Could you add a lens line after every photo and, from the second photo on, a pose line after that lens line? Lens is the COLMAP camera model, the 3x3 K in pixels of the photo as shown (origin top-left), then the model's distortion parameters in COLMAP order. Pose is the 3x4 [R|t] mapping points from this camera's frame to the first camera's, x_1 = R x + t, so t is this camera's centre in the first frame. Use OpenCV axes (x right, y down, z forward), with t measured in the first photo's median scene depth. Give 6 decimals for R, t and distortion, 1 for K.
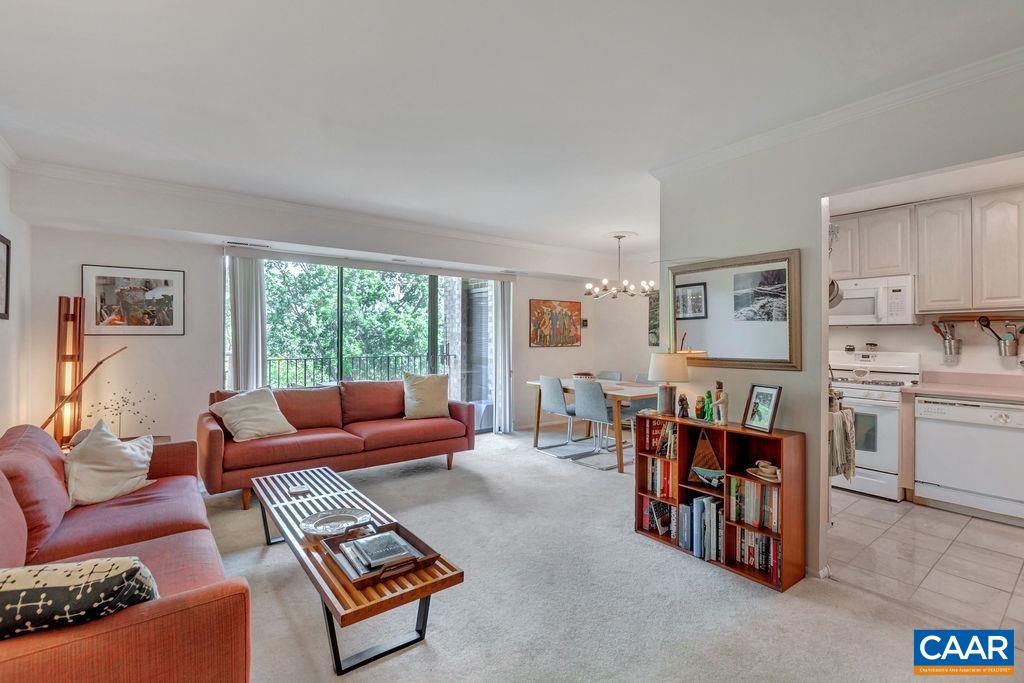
lens RADIAL K [[461.7, 0, 504.8], [0, 461.7, 337.2], [0, 0, 1]] dist [0.007649, -0.003859]
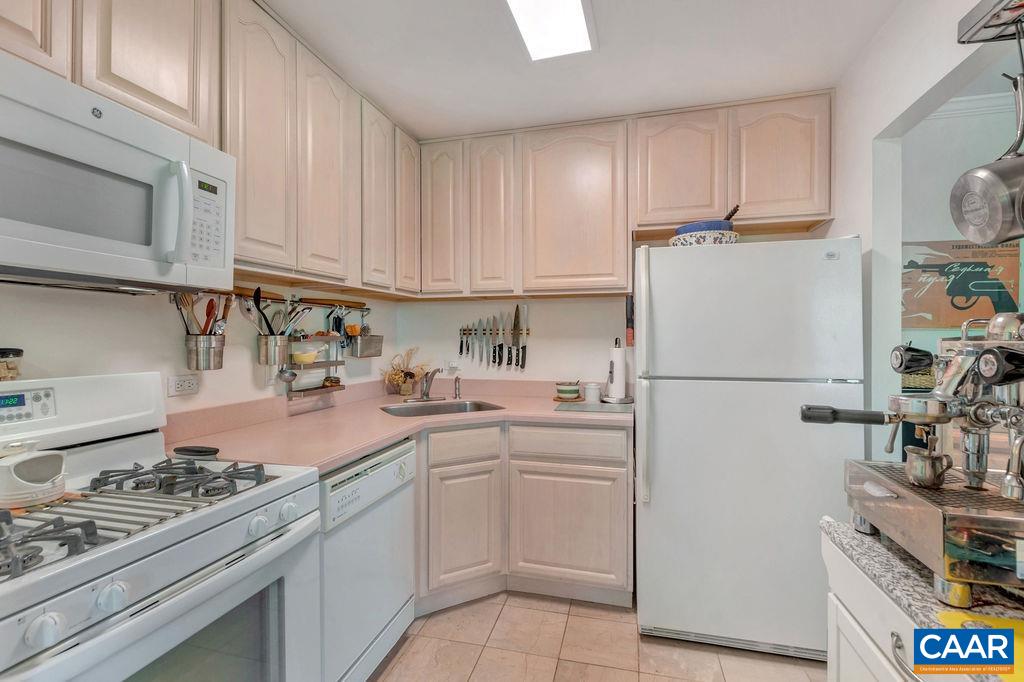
lens RADIAL K [[461.7, 0, 511.2], [0, 461.7, 337.2], [0, 0, 1]] dist [0.007649, -0.003859]
pose [[-0.630109, -0.004929, 0.776491, 0.434310], [-0.003294, 0.999988, 0.003674, 0.005403], [-0.776500, -0.000243, -0.630117, 1.002189]]
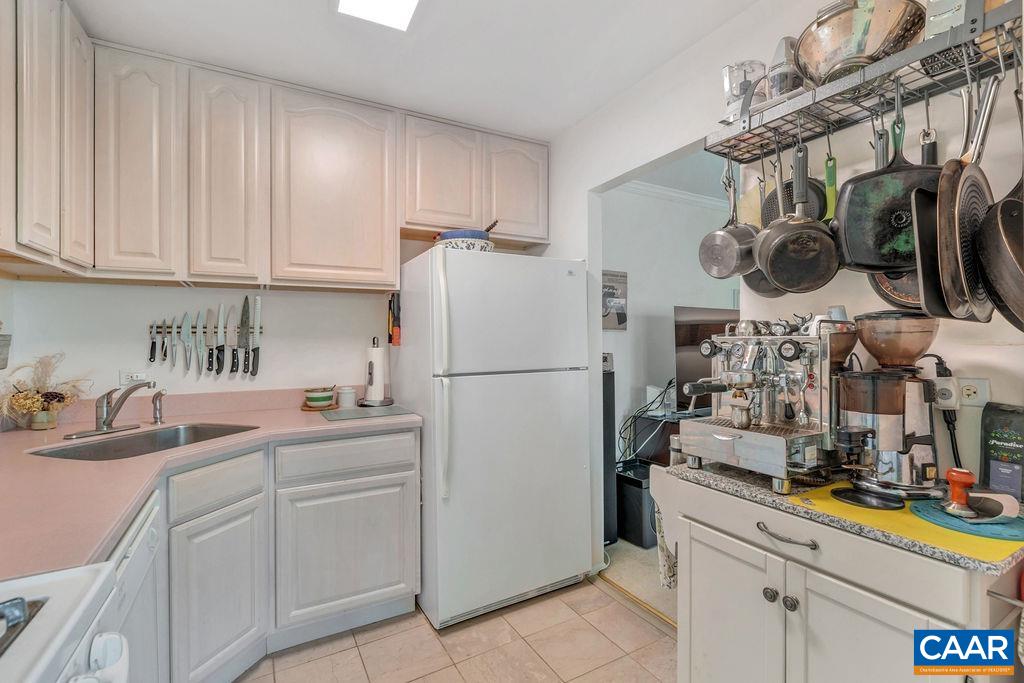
lens RADIAL K [[464.2, 0, 514.5], [0, 464.2, 336.4], [0, 0, 1]] dist [-0.010678, 0.001389]
pose [[-0.992693, -0.001353, 0.120660, 0.585654], [-0.001373, 0.999999, -0.000083, 0.007329], [-0.120660, -0.000248, -0.992694, 1.066933]]
